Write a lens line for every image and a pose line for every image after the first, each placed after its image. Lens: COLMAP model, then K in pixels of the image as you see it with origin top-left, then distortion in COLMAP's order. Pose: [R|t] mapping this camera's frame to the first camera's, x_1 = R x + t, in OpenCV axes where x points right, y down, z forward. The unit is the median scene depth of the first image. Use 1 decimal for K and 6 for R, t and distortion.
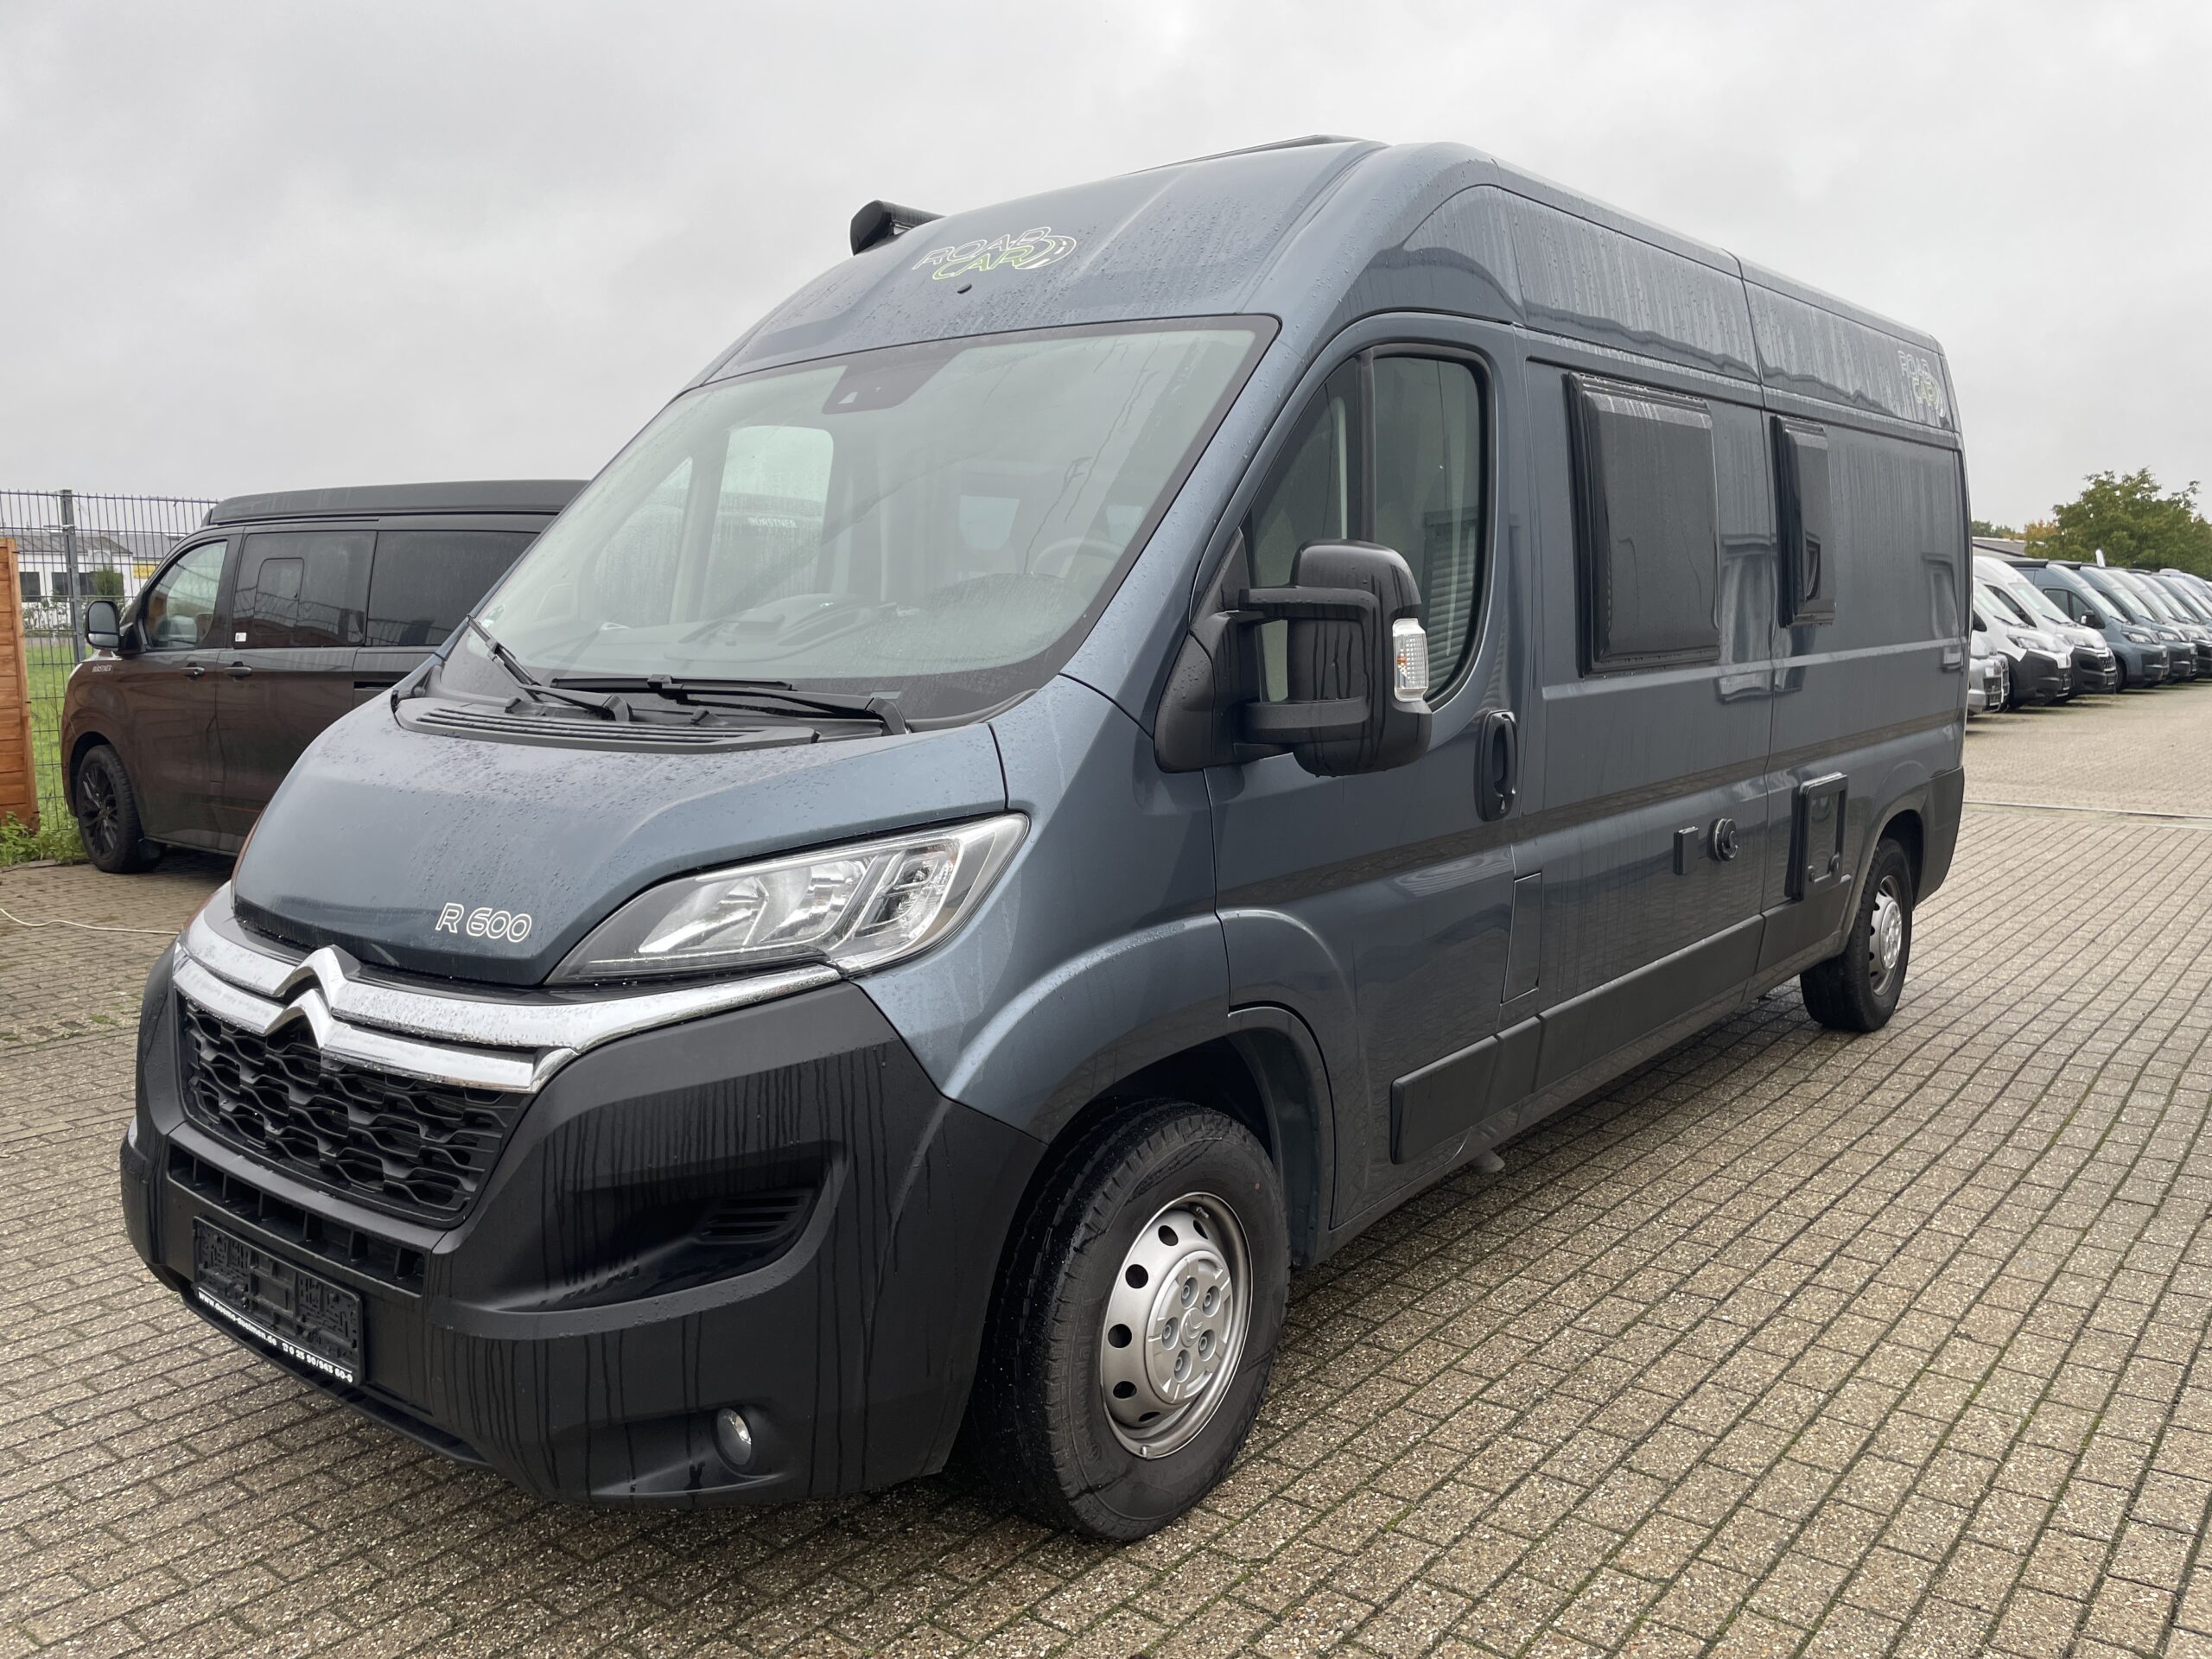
lens RADIAL K [[1674.5, 0, 1123.8], [0, 1674.5, 828.2], [0, 0, 1]] dist [0.069006, -0.091316]
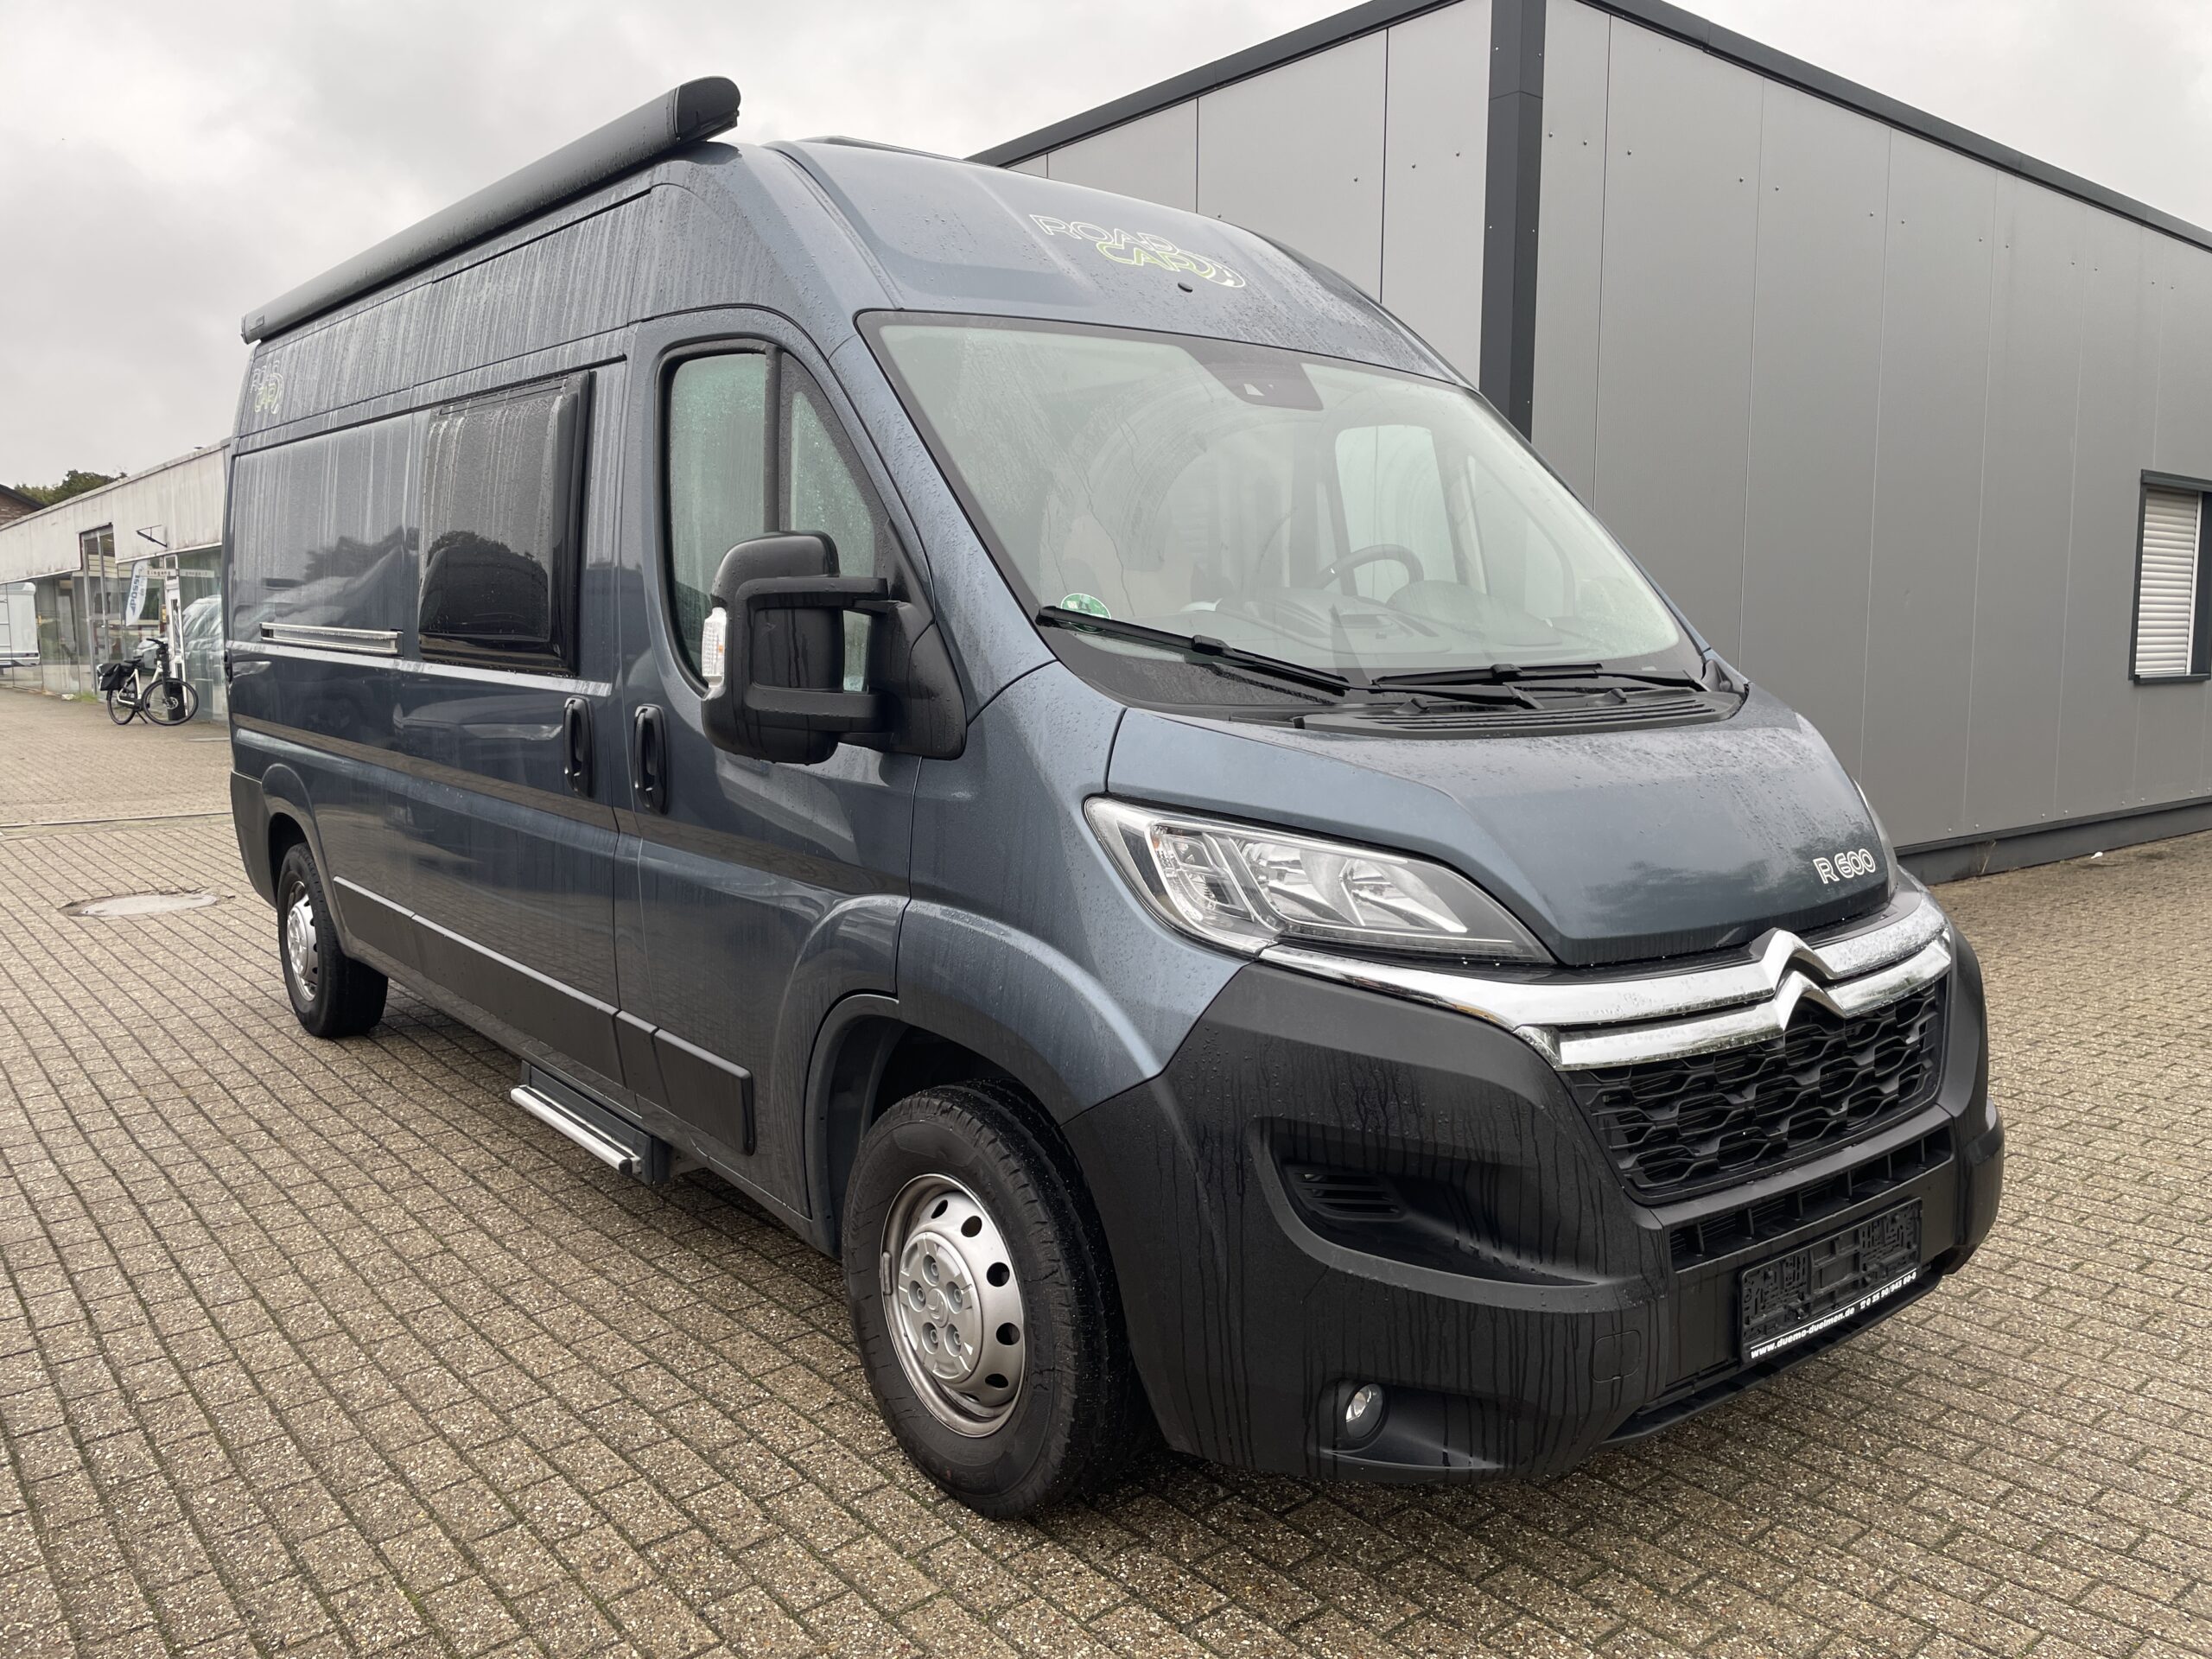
lens RADIAL K [[1674.5, 0, 1117.6], [0, 1674.5, 831.2], [0, 0, 1]] dist [0.069006, -0.091316]
pose [[0.213308, -0.116365, 0.970030, -1.263102], [0.125019, 0.987970, 0.091026, -0.106975], [-0.968953, 0.101856, 0.225290, 0.951351]]
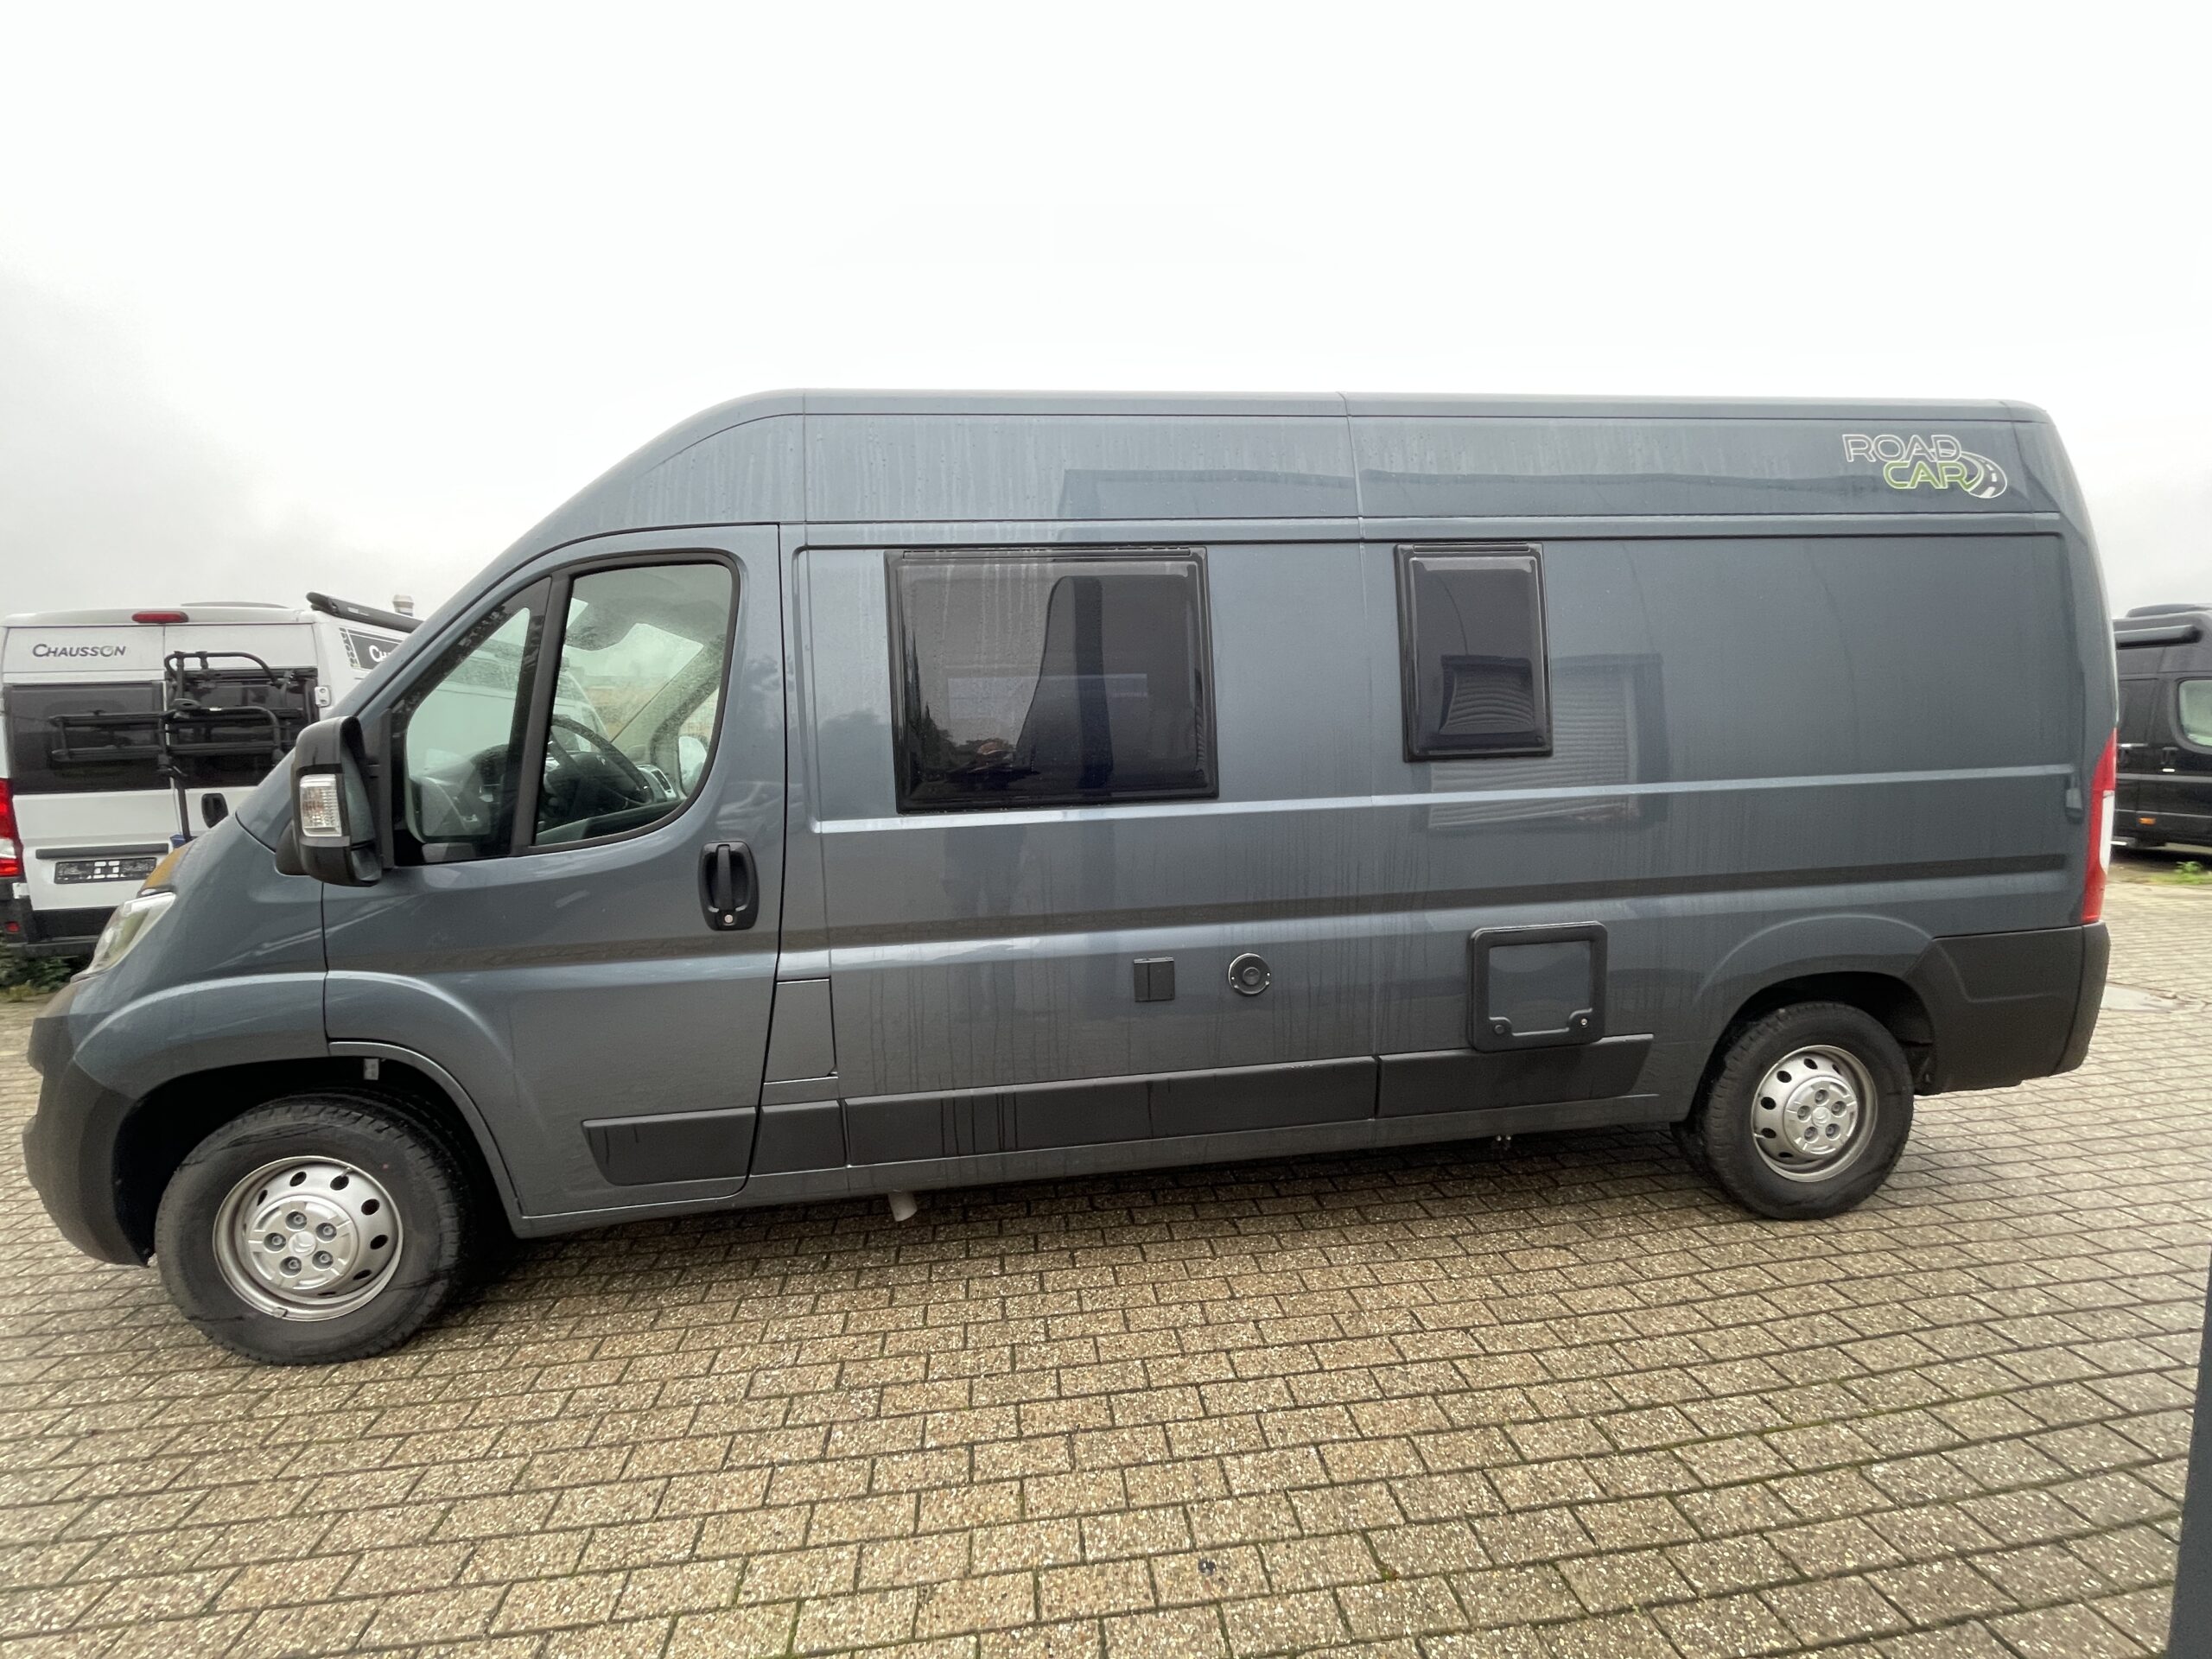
lens RADIAL K [[887.8, 0, 1095.2], [0, 887.8, 830.3], [0, 0, 1]] dist [-0.004030, 0.000005]
pose [[0.713860, 0.048445, -0.698611, 0.923388], [-0.068136, 0.997676, -0.000440, -0.102410], [0.696966, 0.047915, 0.715502, 0.779439]]
